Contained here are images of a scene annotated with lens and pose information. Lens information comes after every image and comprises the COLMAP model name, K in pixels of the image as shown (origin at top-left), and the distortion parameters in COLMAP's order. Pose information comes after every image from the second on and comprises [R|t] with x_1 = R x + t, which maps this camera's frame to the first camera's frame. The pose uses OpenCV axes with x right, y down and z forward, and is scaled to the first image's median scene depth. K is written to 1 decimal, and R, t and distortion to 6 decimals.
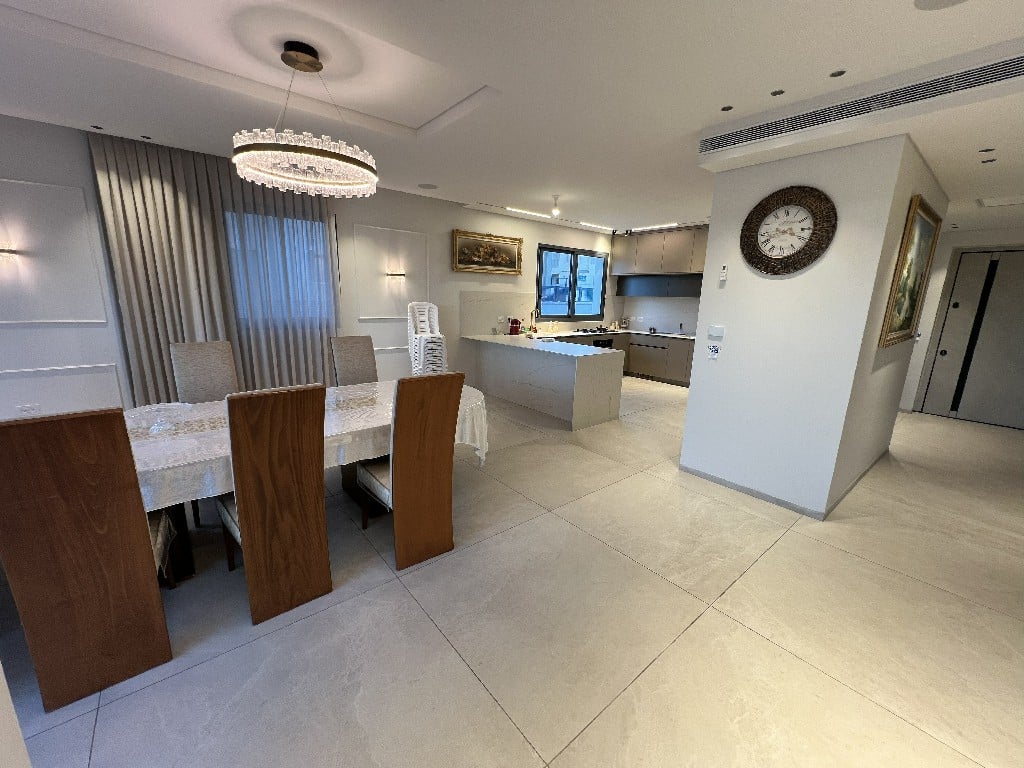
lens RADIAL K [[408.4, 0, 511.9], [0, 408.4, 385.8], [0, 0, 1]] dist [0.005473, 0.000536]
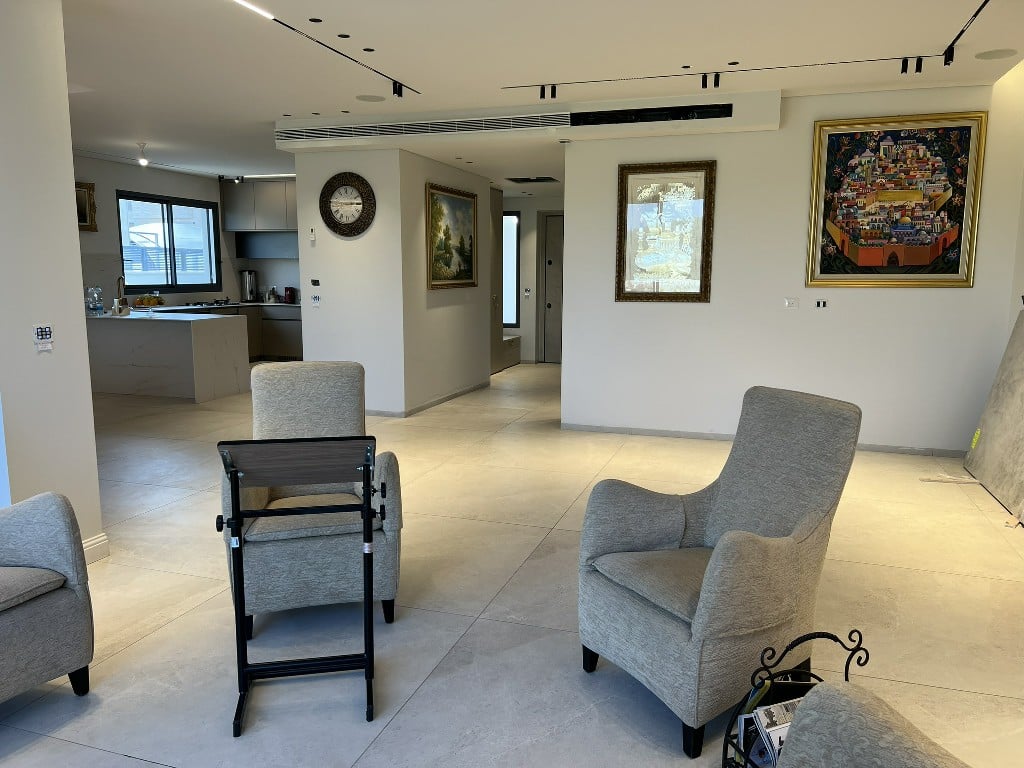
lens RADIAL K [[770.5, 0, 517.6], [0, 770.5, 387.7], [0, 0, 1]] dist [0.044560, -0.044488]
pose [[0.843166, -0.102605, 0.527772, -0.192264], [0.133488, 0.990836, -0.020631, 0.255417], [-0.520819, 0.087847, 0.849135, -1.032380]]
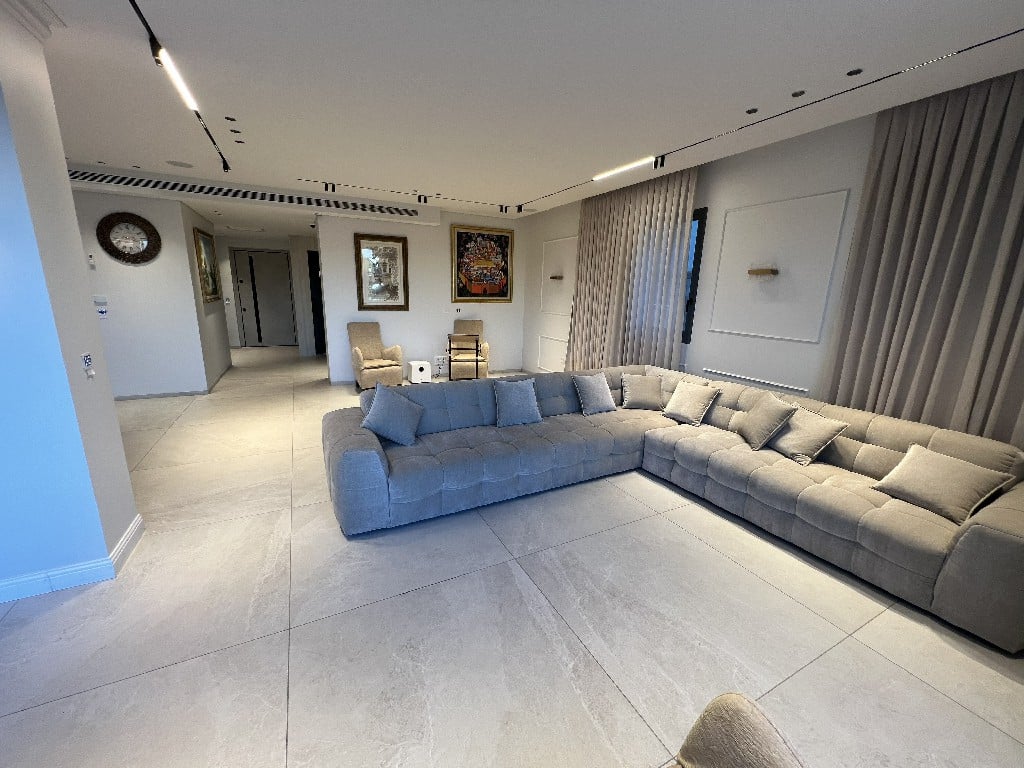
lens RADIAL K [[408.4, 0, 513.1], [0, 408.4, 385.8], [0, 0, 1]] dist [0.005473, 0.000536]
pose [[0.215718, -0.245587, 0.945068, -0.580310], [0.191083, 0.959759, 0.205789, 0.129146], [-0.957577, 0.136194, 0.253965, -0.676059]]
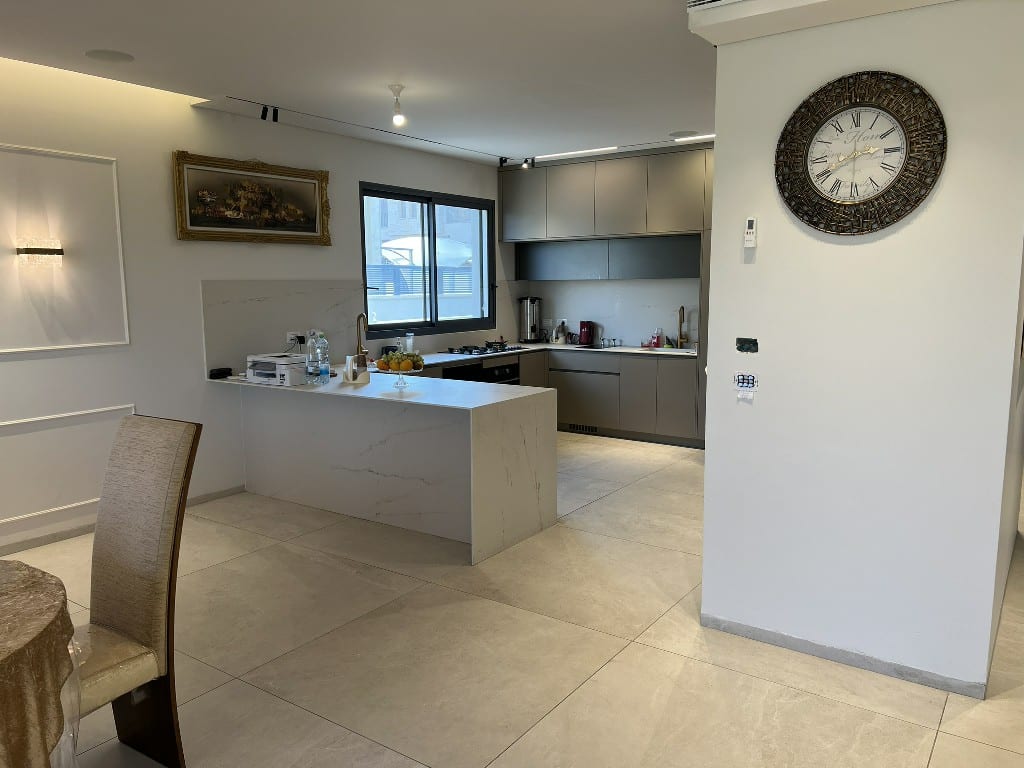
lens RADIAL K [[770.5, 0, 508.3], [0, 770.5, 389.1], [0, 0, 1]] dist [0.044560, -0.044488]
pose [[0.964711, -0.069071, 0.254092, -0.033176], [0.088597, 0.993864, -0.066211, -0.036647], [-0.247960, 0.086386, 0.964911, 0.126259]]
